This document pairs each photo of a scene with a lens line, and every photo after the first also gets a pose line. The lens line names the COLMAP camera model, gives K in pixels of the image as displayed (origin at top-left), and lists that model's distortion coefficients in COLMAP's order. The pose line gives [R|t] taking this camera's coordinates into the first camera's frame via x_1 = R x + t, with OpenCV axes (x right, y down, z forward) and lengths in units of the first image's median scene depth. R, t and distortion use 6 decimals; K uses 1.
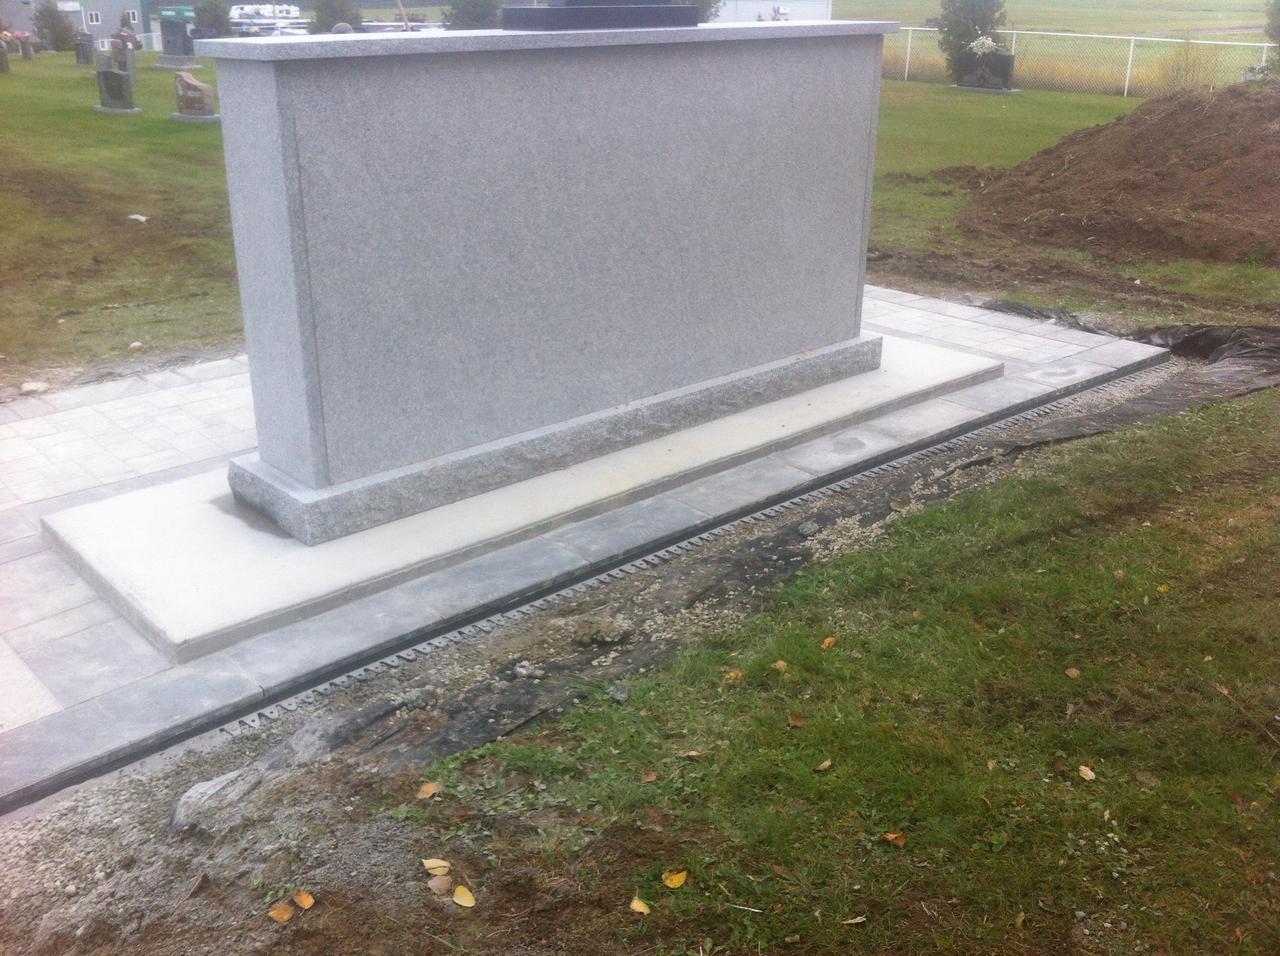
lens RADIAL K [[1221.2, 0, 640.0], [0, 1221.2, 478.0], [0, 0, 1]] dist [0.091480, -0.310024]
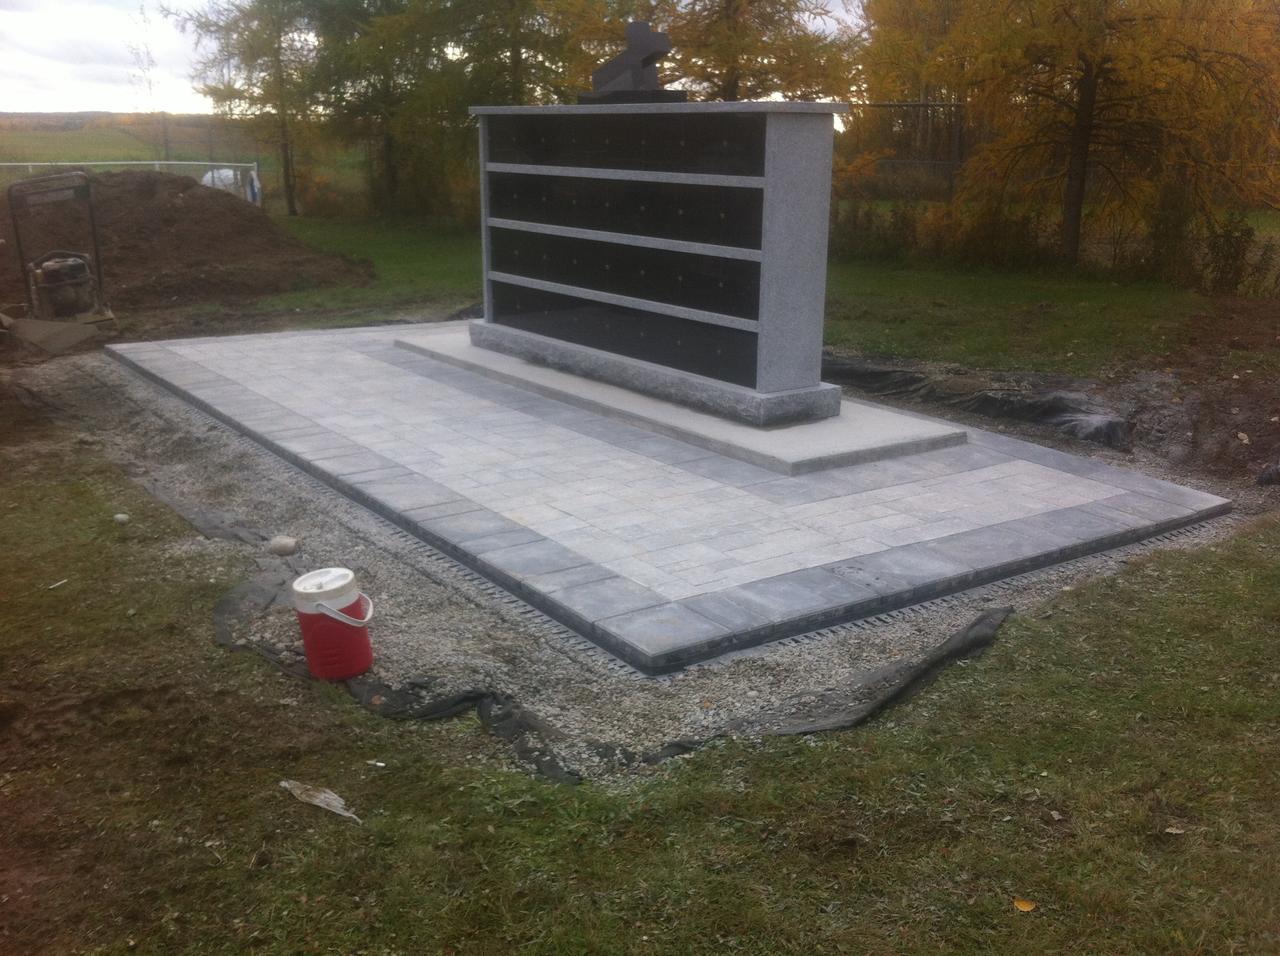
lens RADIAL K [[1221.2, 0, 640.0], [0, 1221.2, 478.0], [0, 0, 1]] dist [0.091480, -0.310024]
pose [[0.115110, -0.263869, 0.957665, -1.336691], [0.358016, 0.910302, 0.207786, -0.212362], [-0.926593, 0.318942, 0.199255, 0.694919]]
